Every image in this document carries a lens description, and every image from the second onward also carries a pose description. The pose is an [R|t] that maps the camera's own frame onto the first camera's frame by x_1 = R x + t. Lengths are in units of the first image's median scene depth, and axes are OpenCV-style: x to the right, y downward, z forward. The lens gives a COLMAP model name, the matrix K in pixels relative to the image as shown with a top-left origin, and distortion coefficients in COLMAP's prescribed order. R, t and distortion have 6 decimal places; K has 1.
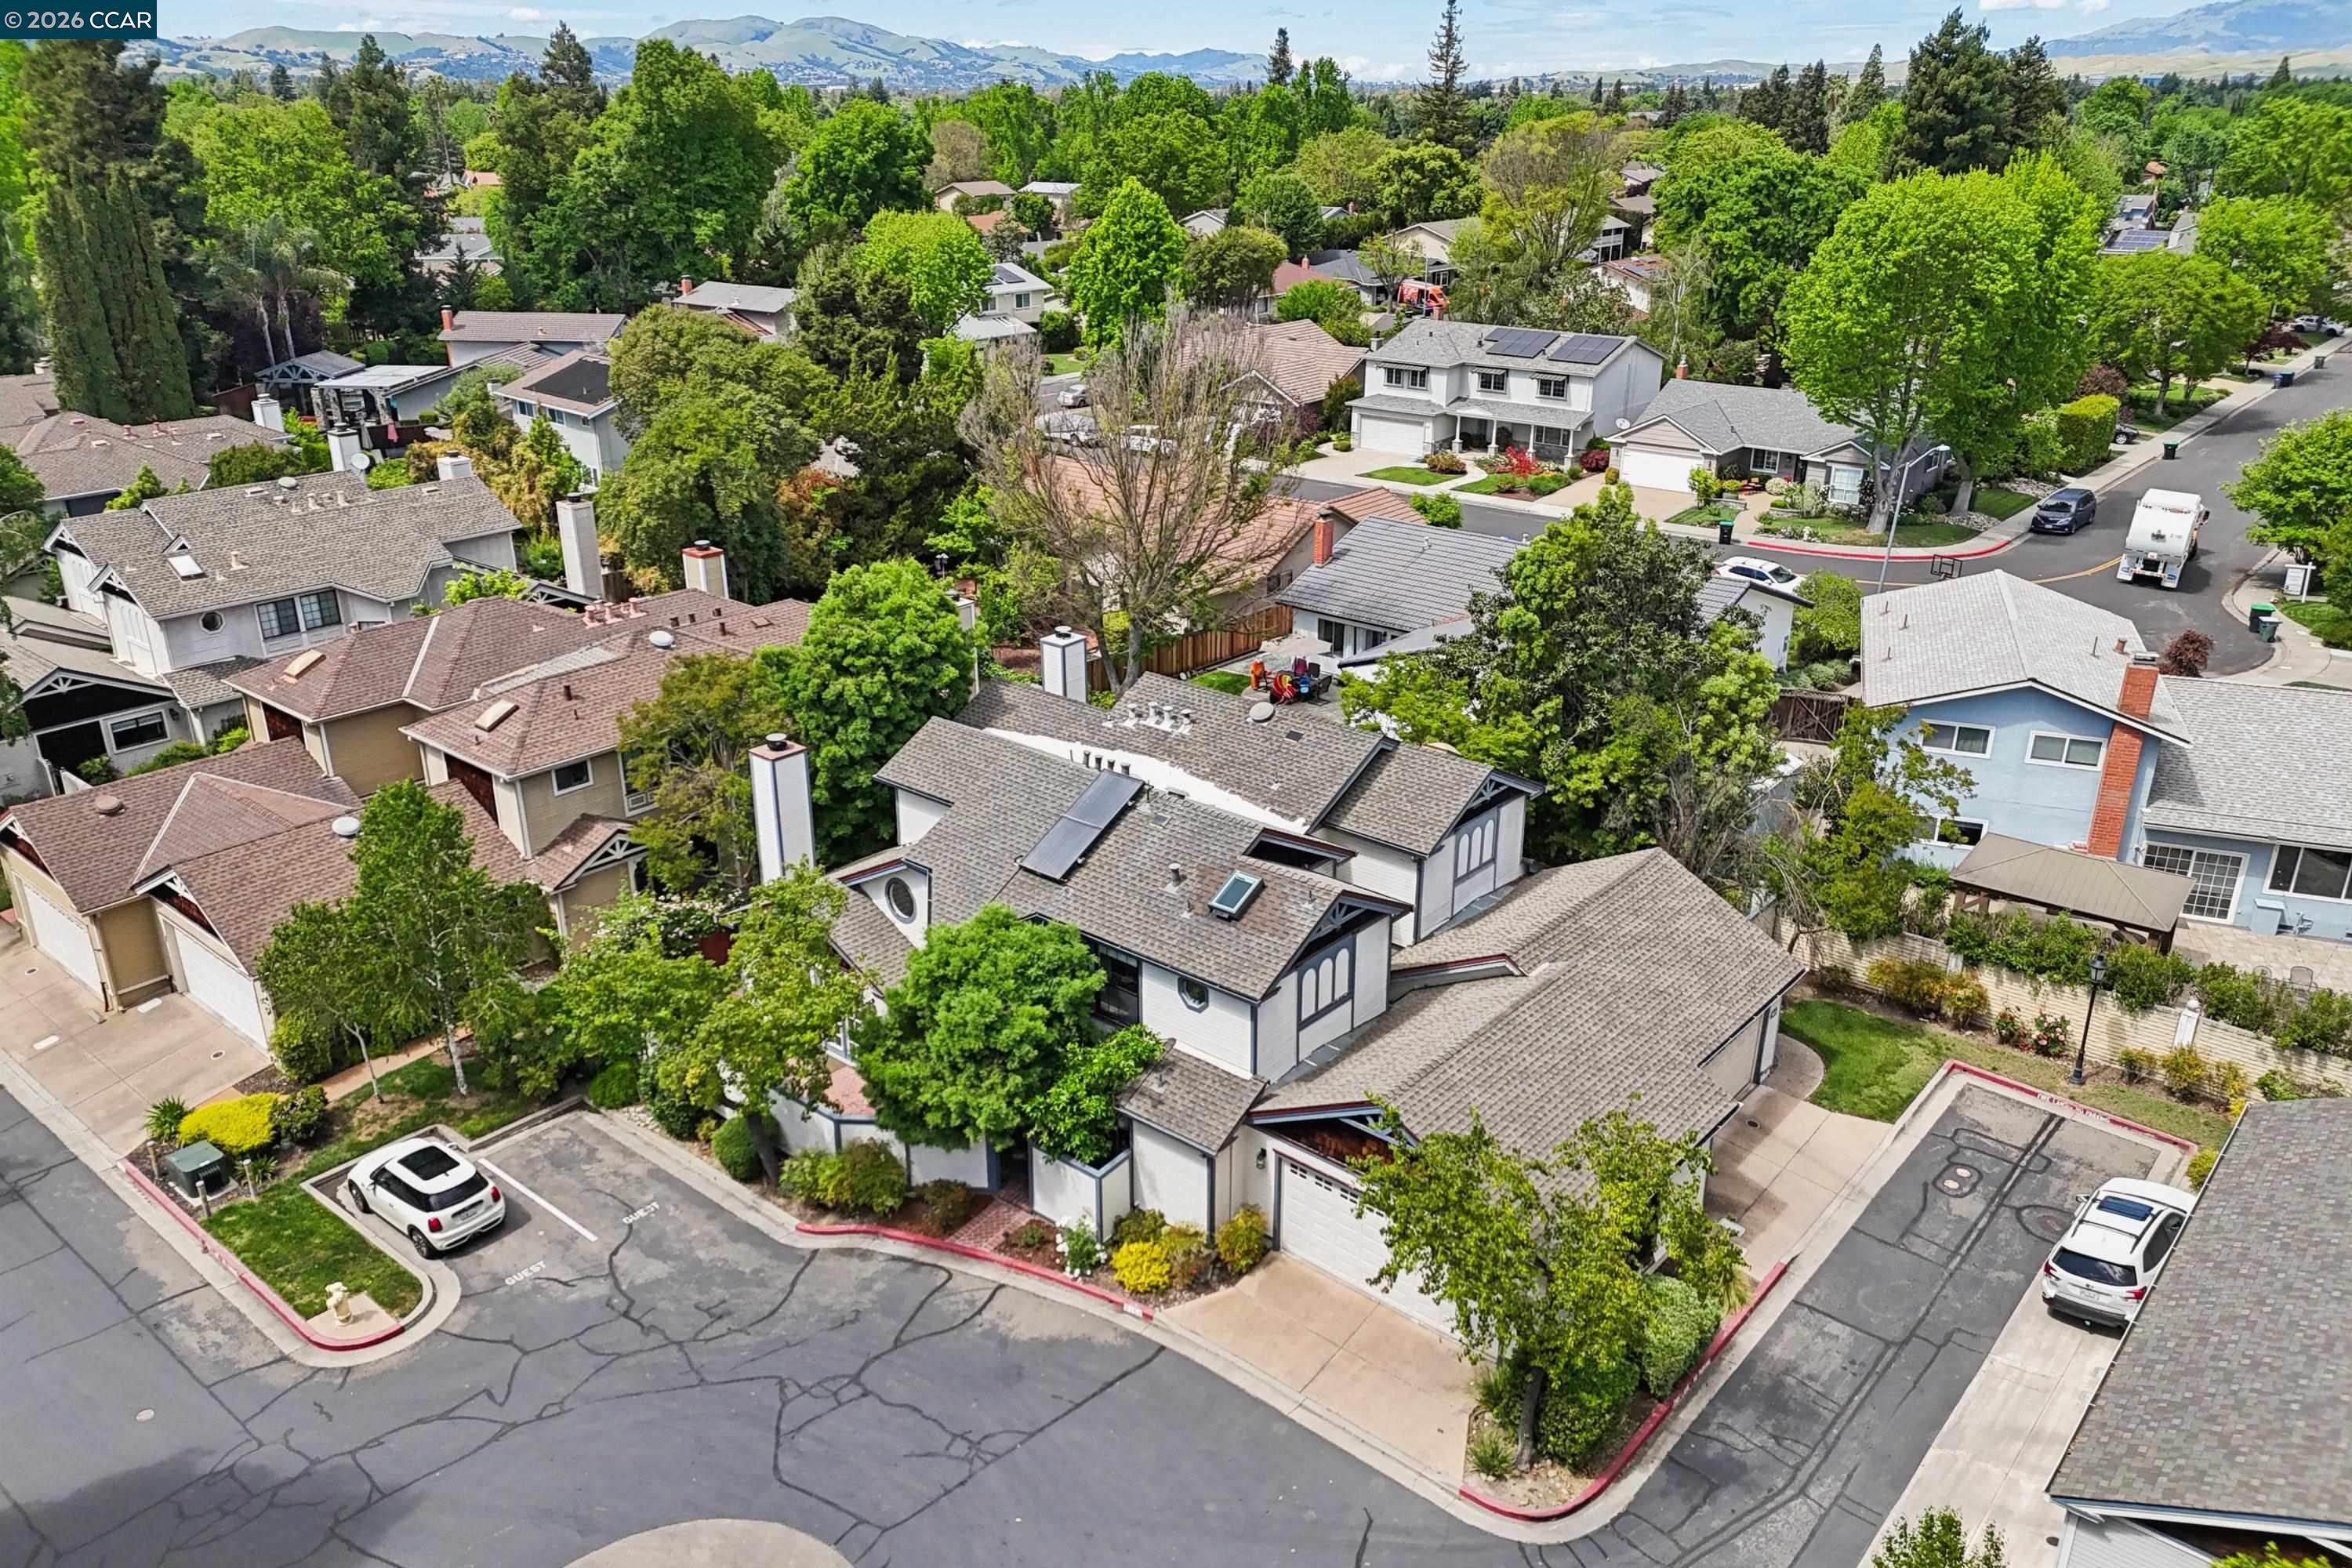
lens RADIAL K [[1723.3, 0, 1185.3], [0, 1723.3, 759.0], [0, 0, 1]] dist [0.072175, -0.089931]
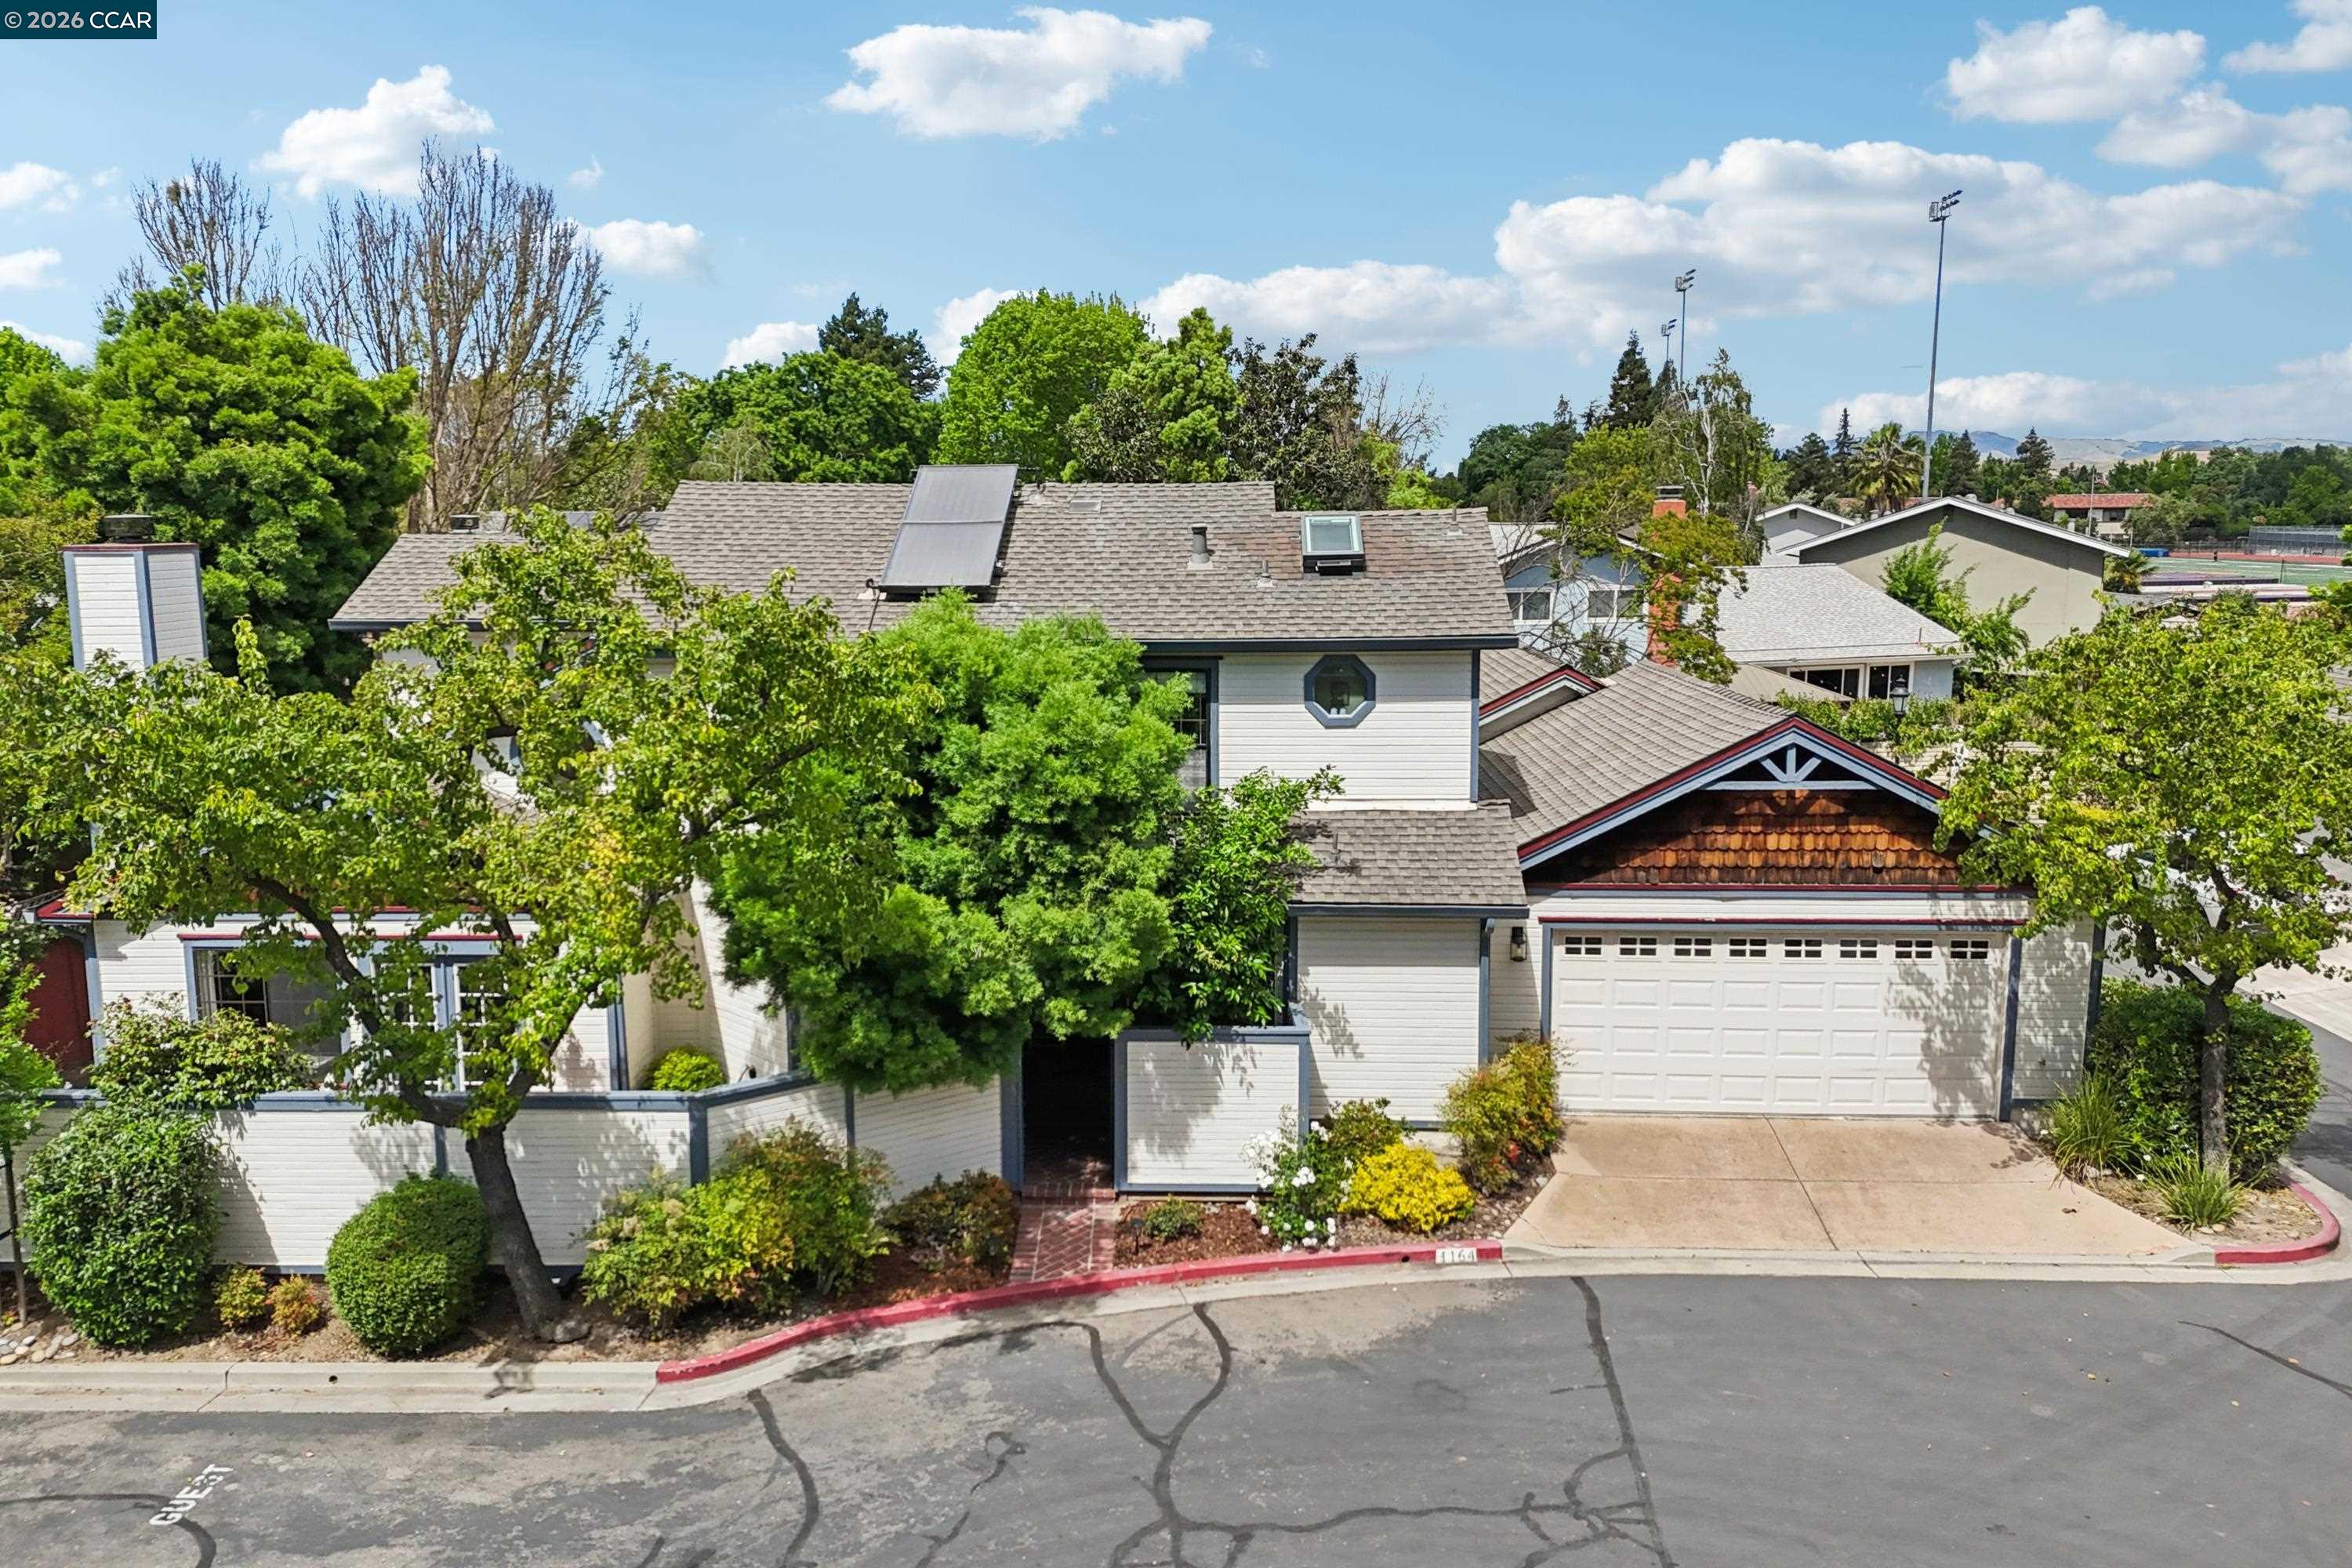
lens RADIAL K [[1716.6, 0, 1184.0], [0, 1716.6, 791.7], [0, 0, 1]] dist [0.039129, -0.007512]
pose [[0.785843, -0.105583, 0.609347, -0.291904], [0.226961, 0.965803, -0.125353, 0.174021], [-0.575274, 0.236806, 0.782933, 0.463062]]
